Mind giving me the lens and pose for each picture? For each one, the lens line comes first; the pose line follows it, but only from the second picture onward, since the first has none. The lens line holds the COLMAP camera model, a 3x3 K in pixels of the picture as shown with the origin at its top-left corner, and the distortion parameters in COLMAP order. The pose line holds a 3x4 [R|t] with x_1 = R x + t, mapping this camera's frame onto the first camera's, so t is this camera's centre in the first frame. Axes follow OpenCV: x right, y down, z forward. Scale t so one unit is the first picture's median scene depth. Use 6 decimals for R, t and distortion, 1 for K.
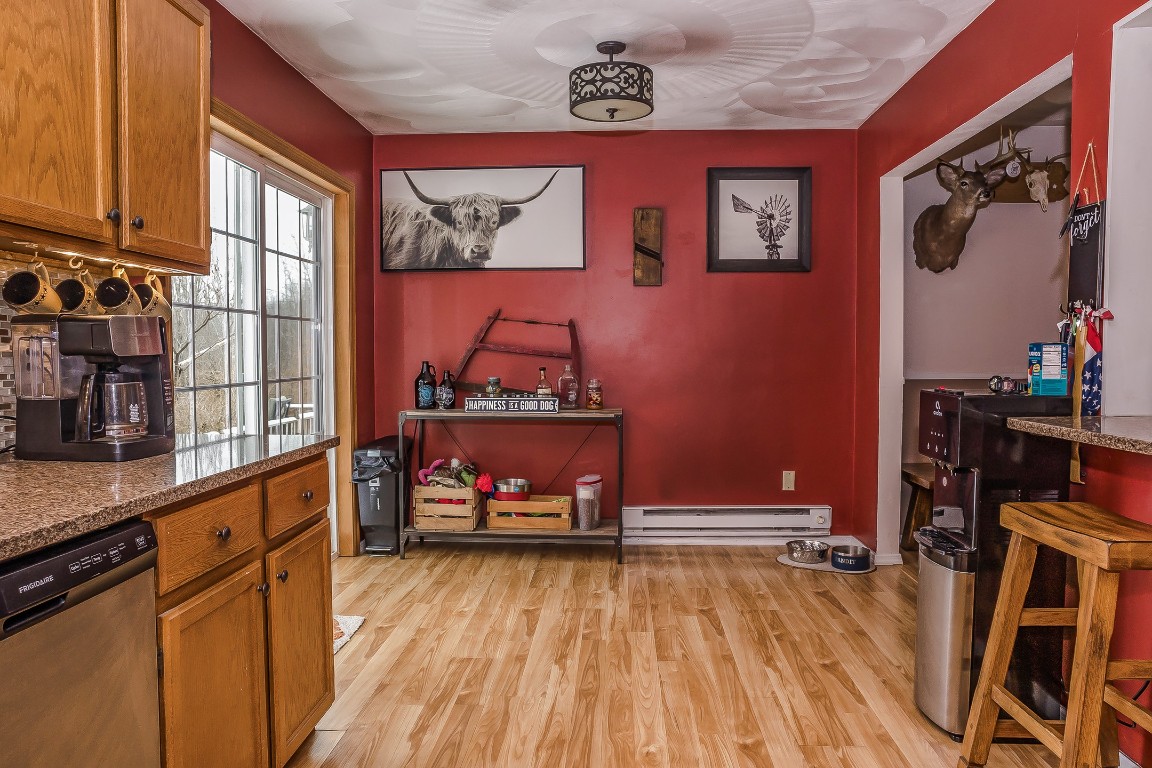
lens RADIAL K [[790.7, 0, 576.0], [0, 790.7, 384.0], [0, 0, 1]] dist [-0.096741, 0.080066]
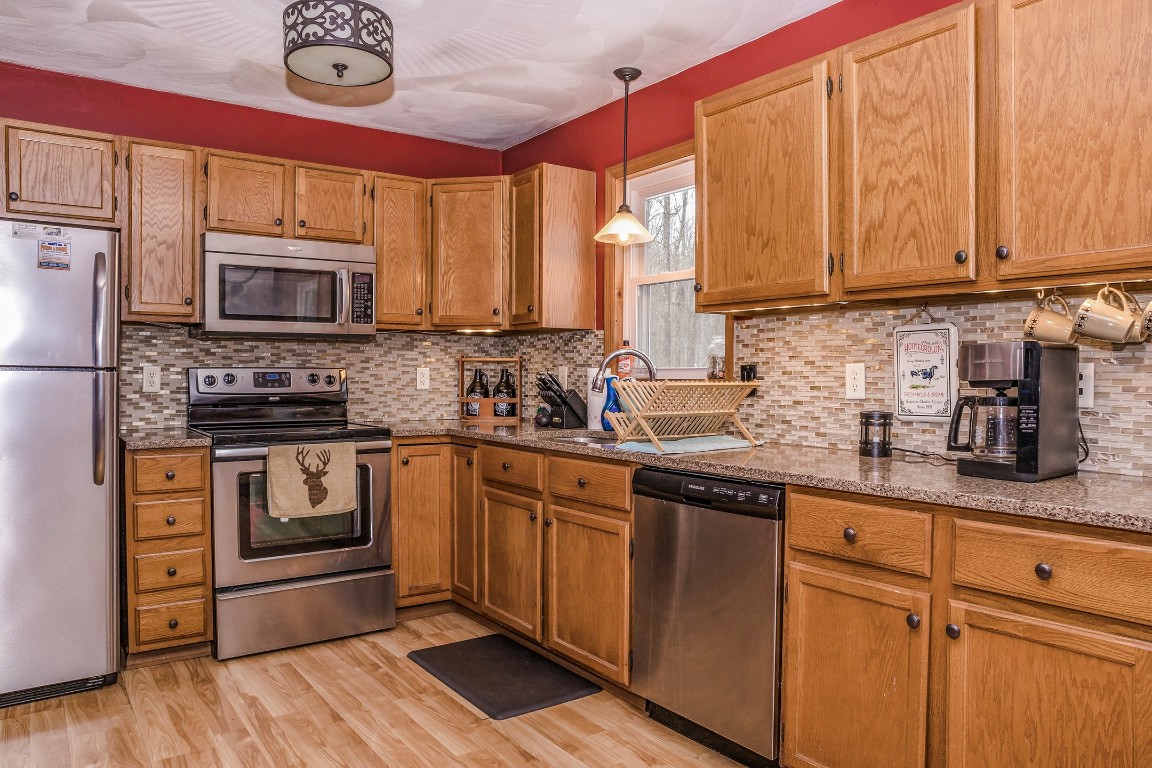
lens RADIAL K [[793.8, 0, 576.0], [0, 793.8, 384.0], [0, 0, 1]] dist [-0.114563, 0.088198]
pose [[-0.782436, 0.005029, -0.622710, 0.245279], [-0.029043, 0.998585, 0.044557, -0.029020], [0.622053, 0.052948, -0.781183, 0.681584]]
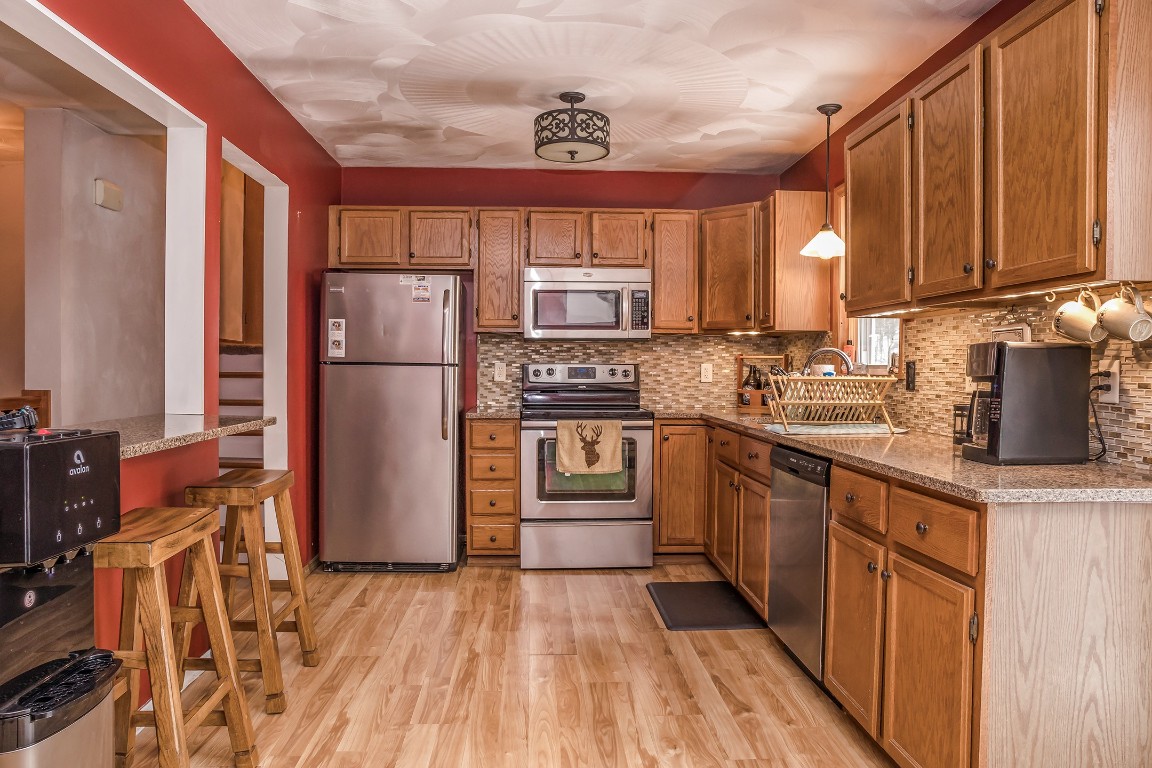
lens RADIAL K [[793.8, 0, 576.0], [0, 793.8, 384.0], [0, 0, 1]] dist [-0.114563, 0.088198]
pose [[-0.994117, -0.004446, -0.108225, 0.088610], [-0.011208, 0.998016, 0.061952, -0.042933], [0.107734, 0.062801, -0.992194, 0.987437]]
